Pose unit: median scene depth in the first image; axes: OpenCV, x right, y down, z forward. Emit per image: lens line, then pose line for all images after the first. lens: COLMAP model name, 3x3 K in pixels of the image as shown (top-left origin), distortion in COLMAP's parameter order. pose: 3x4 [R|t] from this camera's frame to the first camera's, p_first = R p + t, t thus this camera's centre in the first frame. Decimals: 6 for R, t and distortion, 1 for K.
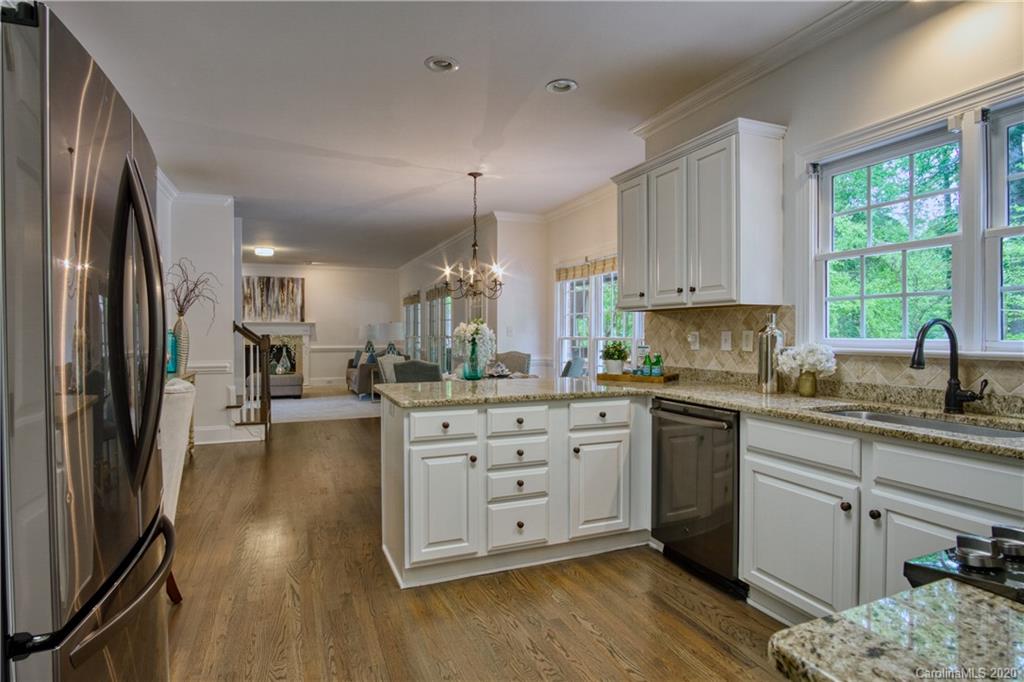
lens RADIAL K [[546.4, 0, 514.0], [0, 546.4, 336.8], [0, 0, 1]] dist [-0.032222, 0.007126]
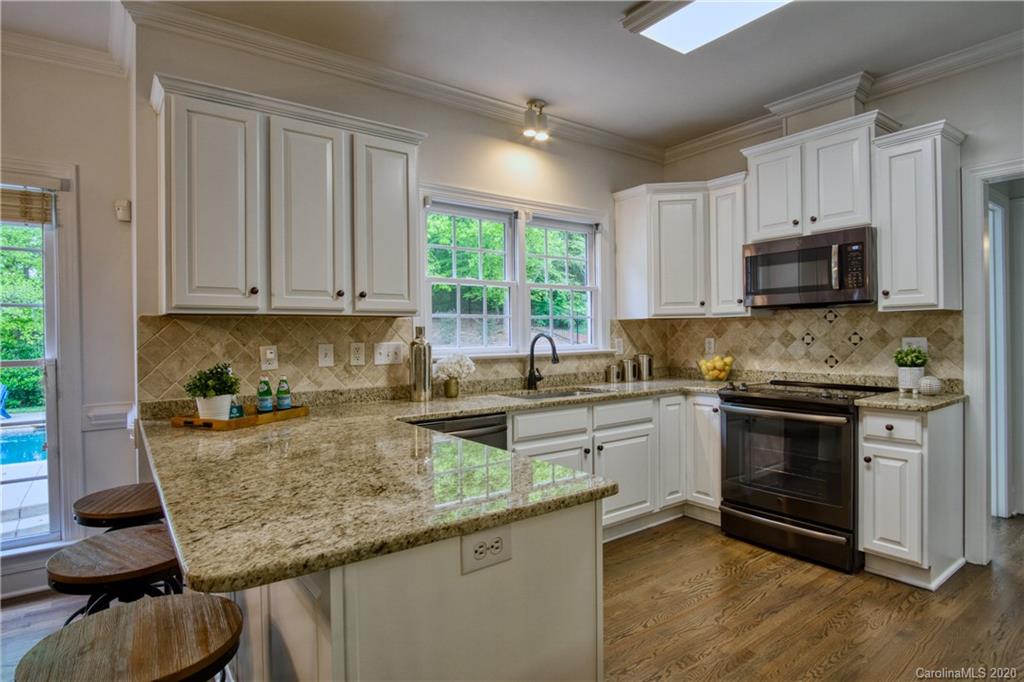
lens RADIAL K [[546.4, 0, 514.0], [0, 546.4, 336.8], [0, 0, 1]] dist [-0.032222, 0.007126]
pose [[-0.235386, 0.001729, 0.971901, -0.546404], [0.021797, 0.999756, 0.003500, -0.019480], [-0.971658, 0.022008, -0.235366, 0.962964]]
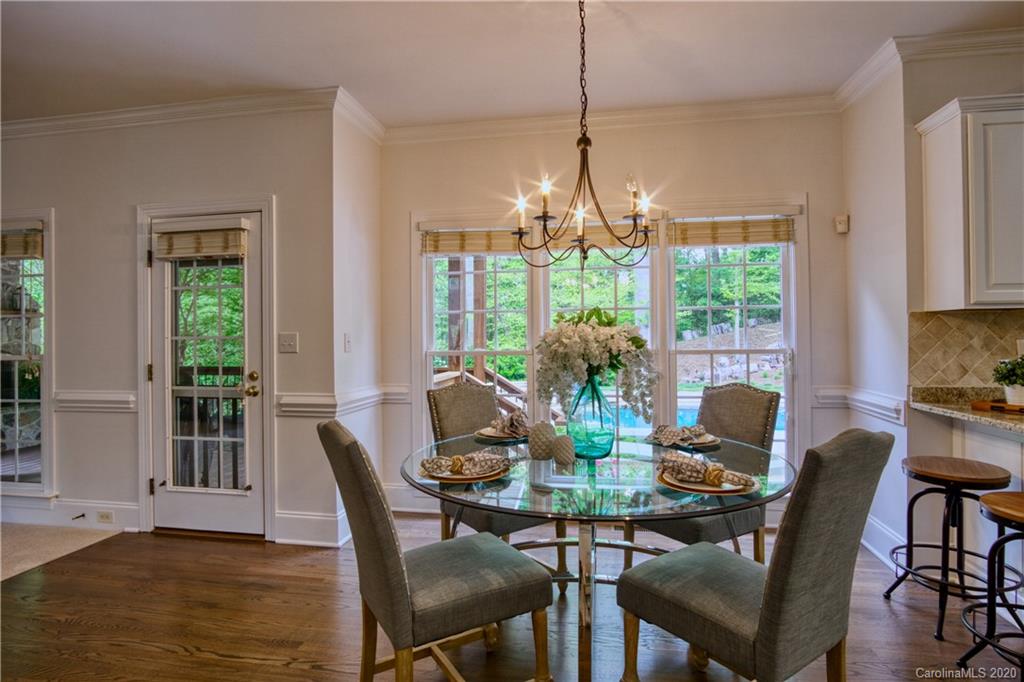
lens RADIAL K [[546.4, 0, 514.0], [0, 546.4, 336.8], [0, 0, 1]] dist [-0.032222, 0.007126]
pose [[0.527703, -0.002597, 0.849425, -0.773895], [0.017213, 0.999823, -0.007637, -0.021968], [-0.849255, 0.018651, 0.527654, 1.381204]]
